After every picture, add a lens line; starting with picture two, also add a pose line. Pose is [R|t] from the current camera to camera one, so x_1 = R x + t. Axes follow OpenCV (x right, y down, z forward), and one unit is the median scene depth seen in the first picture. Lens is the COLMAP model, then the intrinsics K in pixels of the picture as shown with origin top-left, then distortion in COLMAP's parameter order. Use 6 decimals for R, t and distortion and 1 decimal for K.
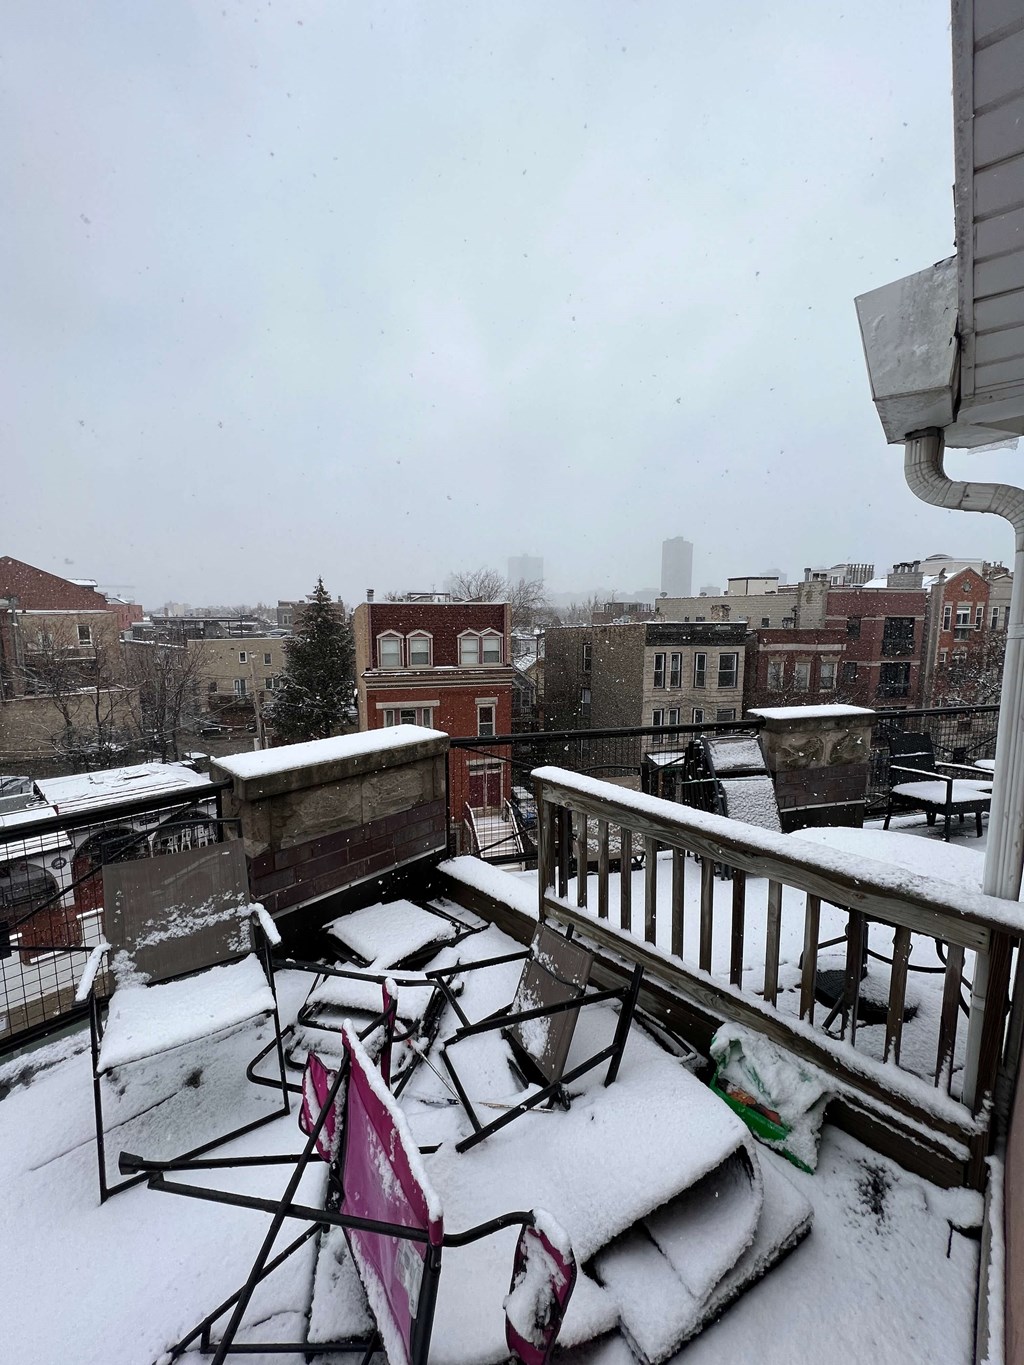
lens RADIAL K [[542.1, 0, 512.0], [0, 542.1, 682.5], [0, 0, 1]] dist [-0.001961, -0.000099]
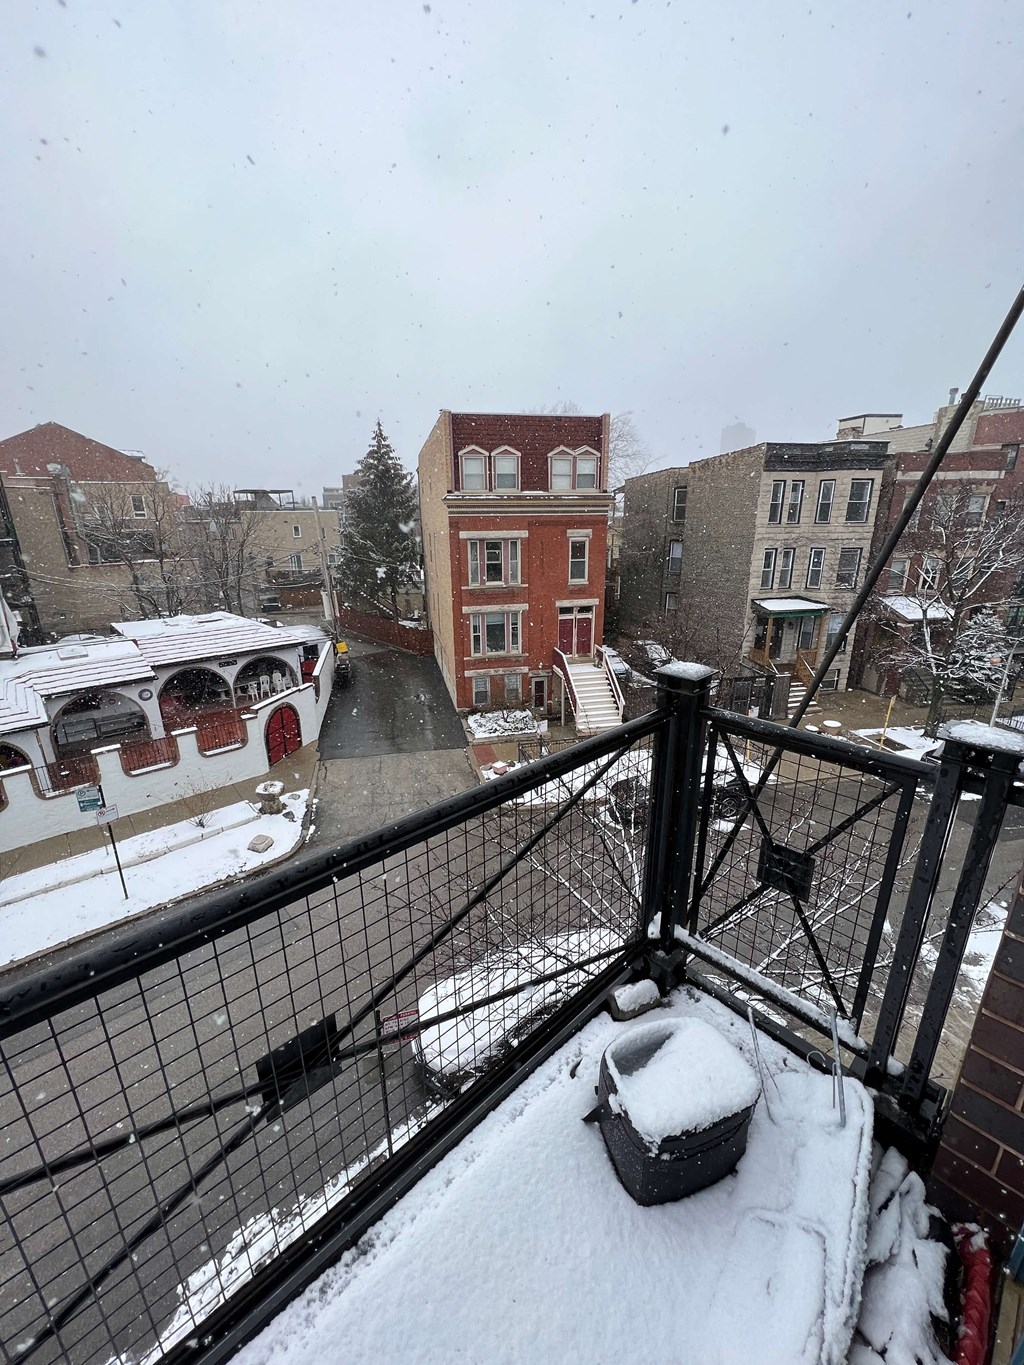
lens RADIAL K [[542.1, 0, 512.0], [0, 542.1, 682.5], [0, 0, 1]] dist [-0.001961, -0.000099]
pose [[0.997265, 0.008385, -0.073432, -0.088431], [0.004053, 0.985843, 0.167624, 0.123086], [0.073798, -0.167464, 0.983112, 0.077255]]
